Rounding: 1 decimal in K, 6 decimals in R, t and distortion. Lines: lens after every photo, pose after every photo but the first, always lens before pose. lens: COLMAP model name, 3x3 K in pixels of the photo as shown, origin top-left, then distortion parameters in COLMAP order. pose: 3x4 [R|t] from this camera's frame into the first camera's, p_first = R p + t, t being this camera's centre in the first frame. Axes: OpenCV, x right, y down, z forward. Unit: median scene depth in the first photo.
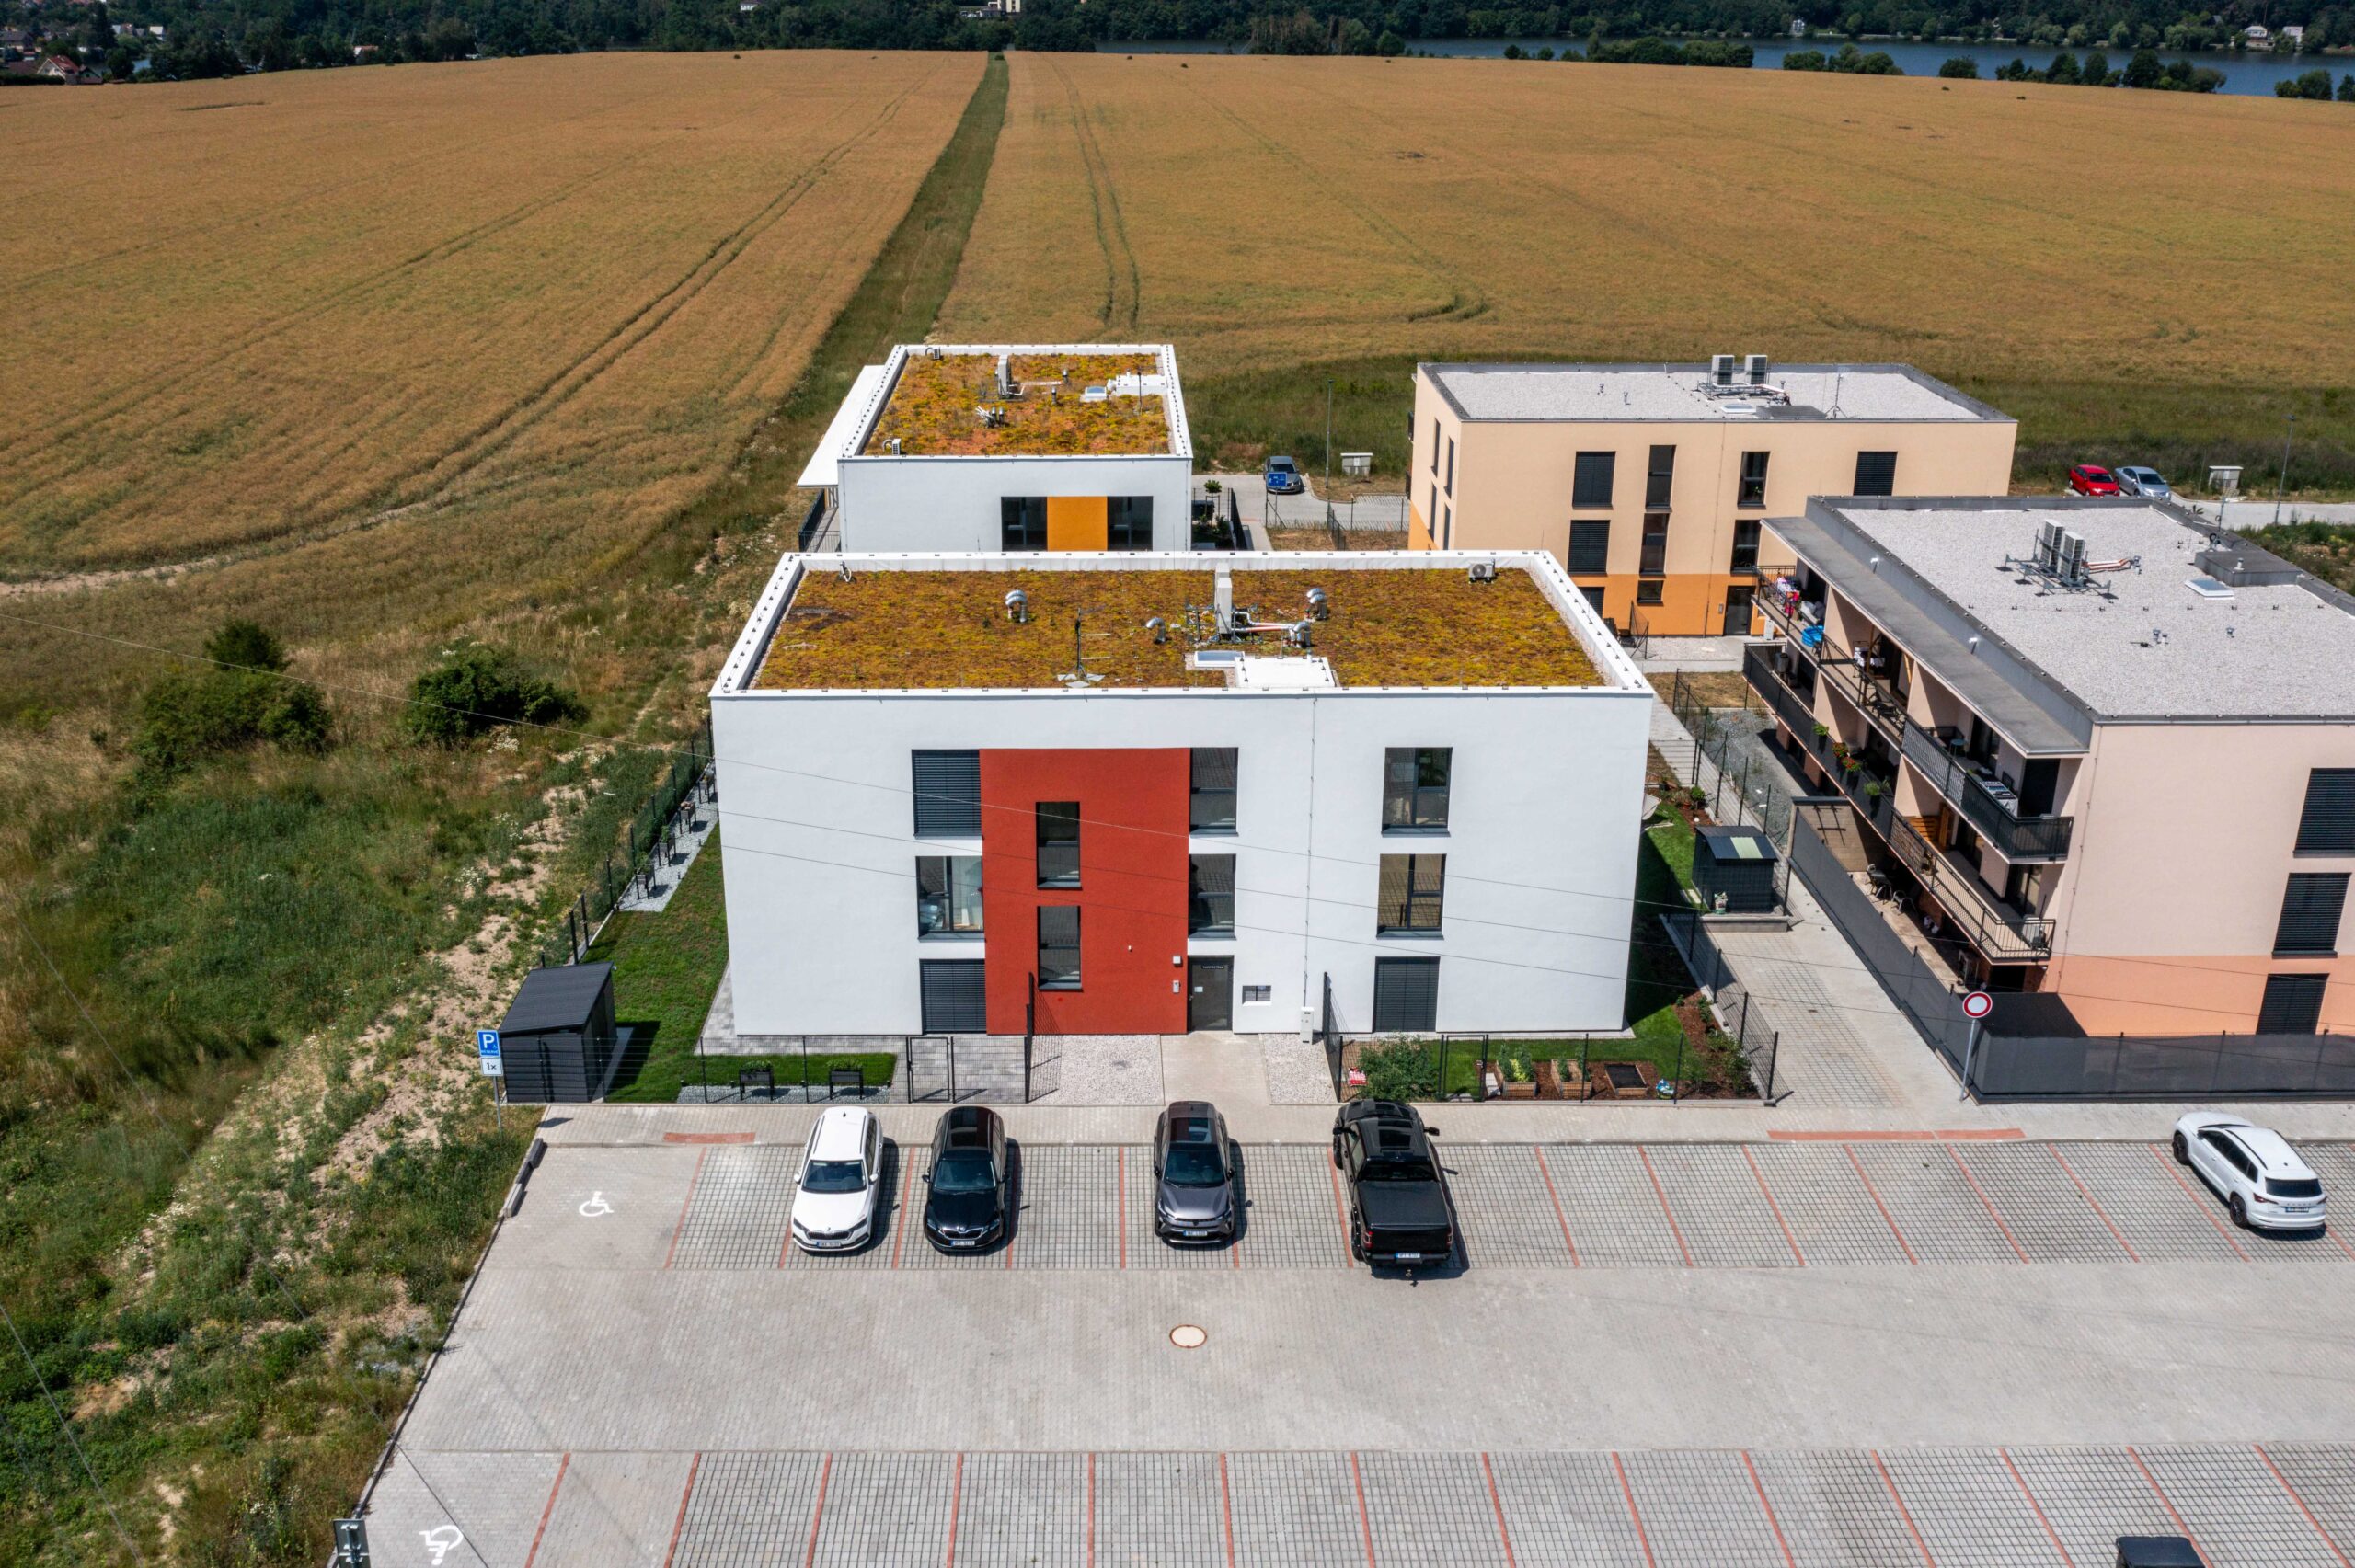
lens RADIAL K [[1999.5, 0, 1183.5], [0, 1999.5, 911.5], [0, 0, 1]] dist [-0.026984, 0.006648]
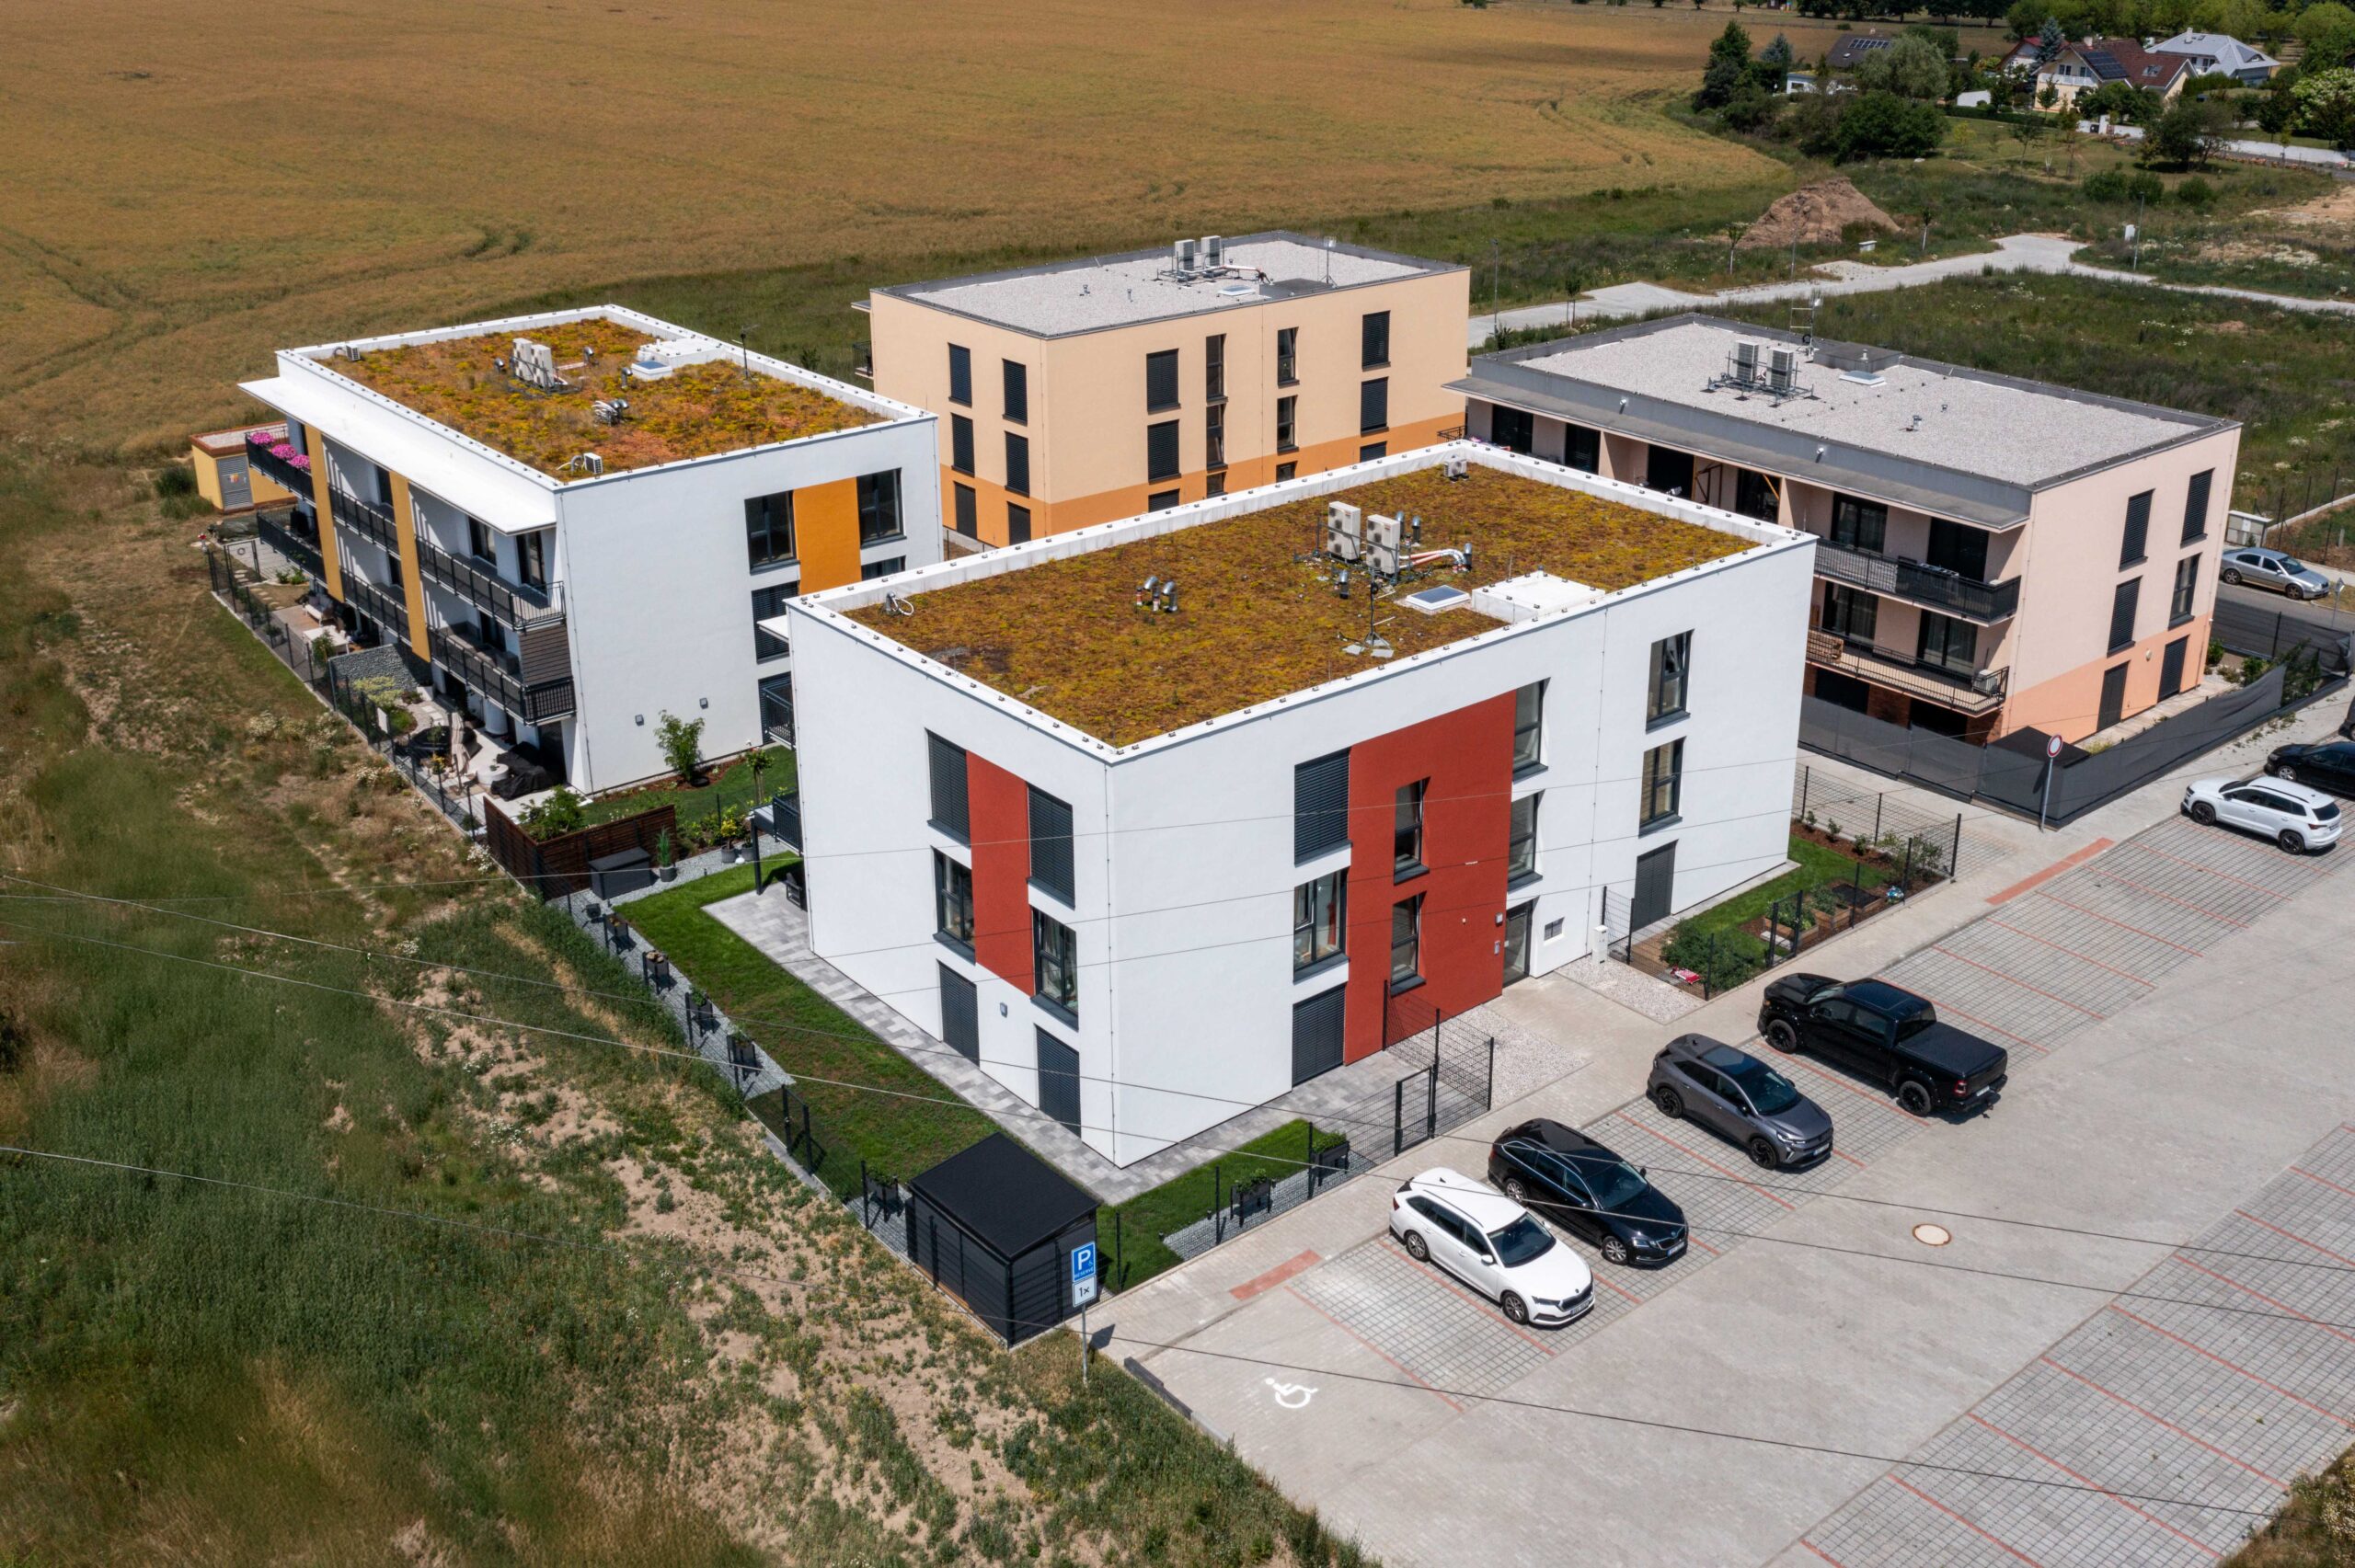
lens RADIAL K [[2158.8, 0, 1269.3], [0, 2158.8, 791.6], [0, 0, 1]] dist [-0.021701, -0.001036]
pose [[0.768389, -0.258610, 0.585405, -0.657795], [0.273190, 0.959735, 0.065391, -0.127300], [-0.578744, 0.109681, 0.808099, 0.241343]]
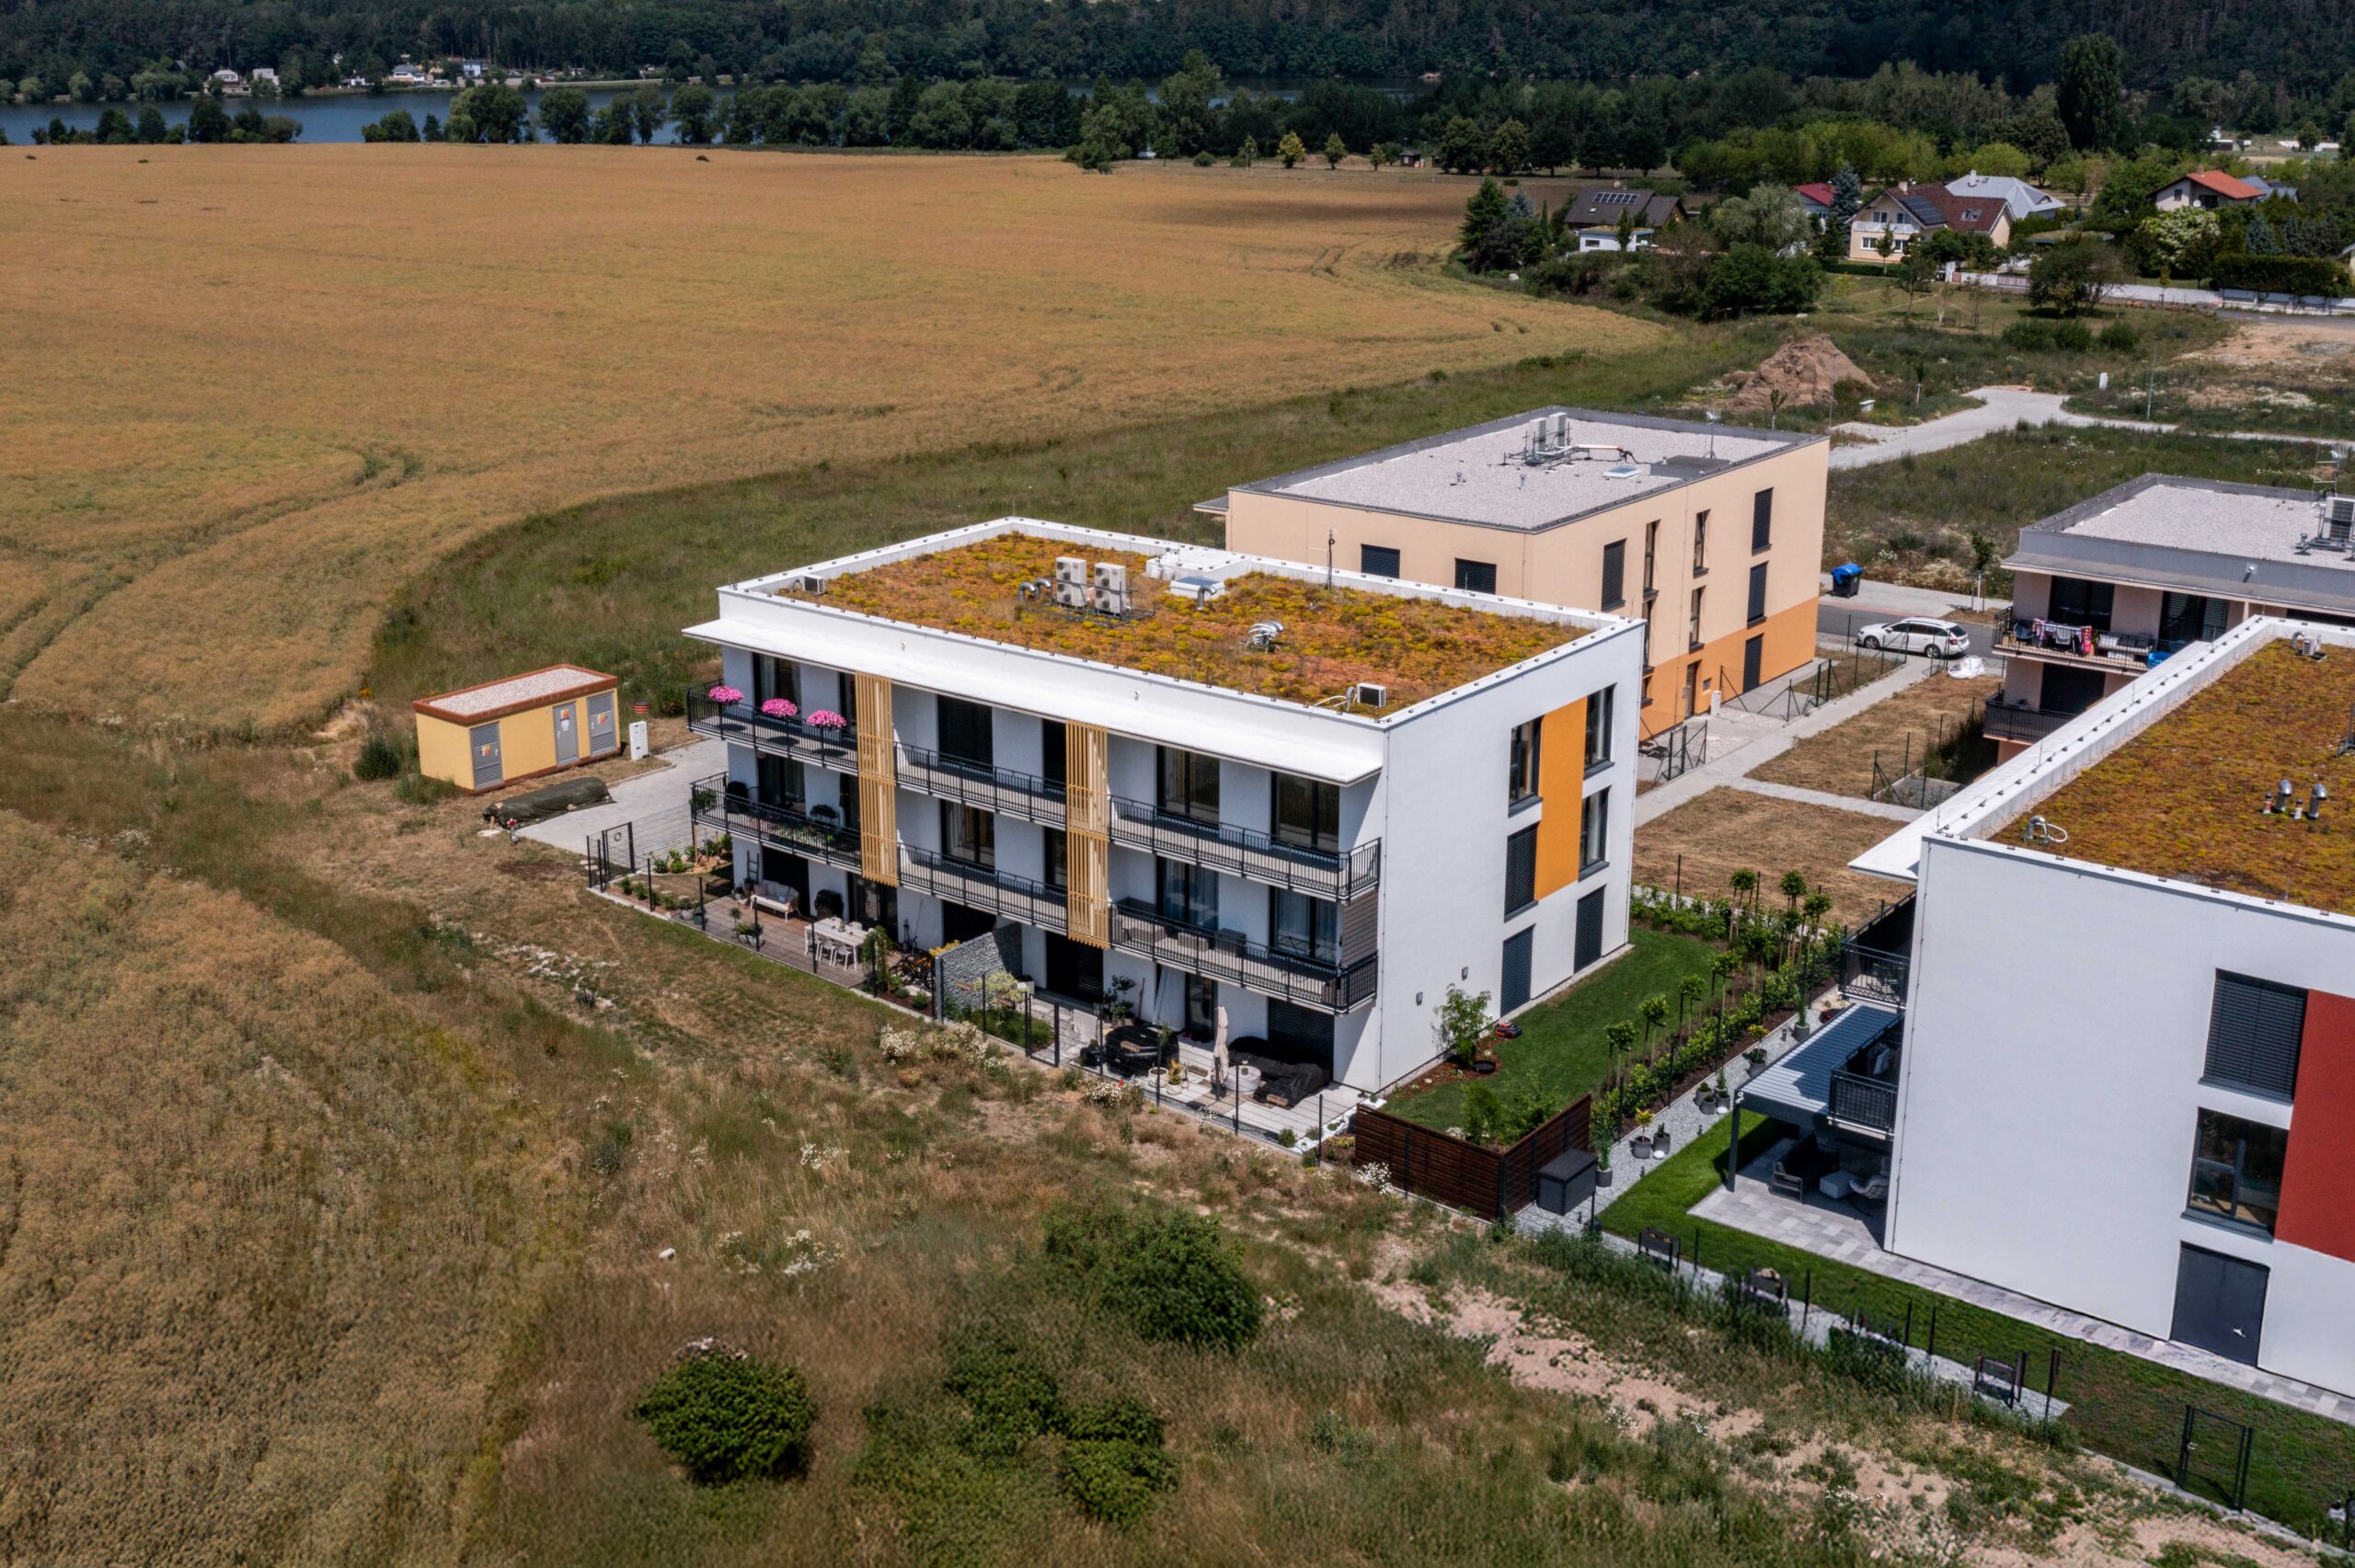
lens RADIAL K [[2444.8, 0, 1084.2], [0, 2444.8, 891.0], [0, 0, 1]] dist [-0.073989, 0.103942]
pose [[0.658474, -0.270011, 0.702500, -1.104291], [0.336419, 0.940579, 0.046183, -0.338448], [-0.673227, 0.205924, 0.710184, 0.713295]]
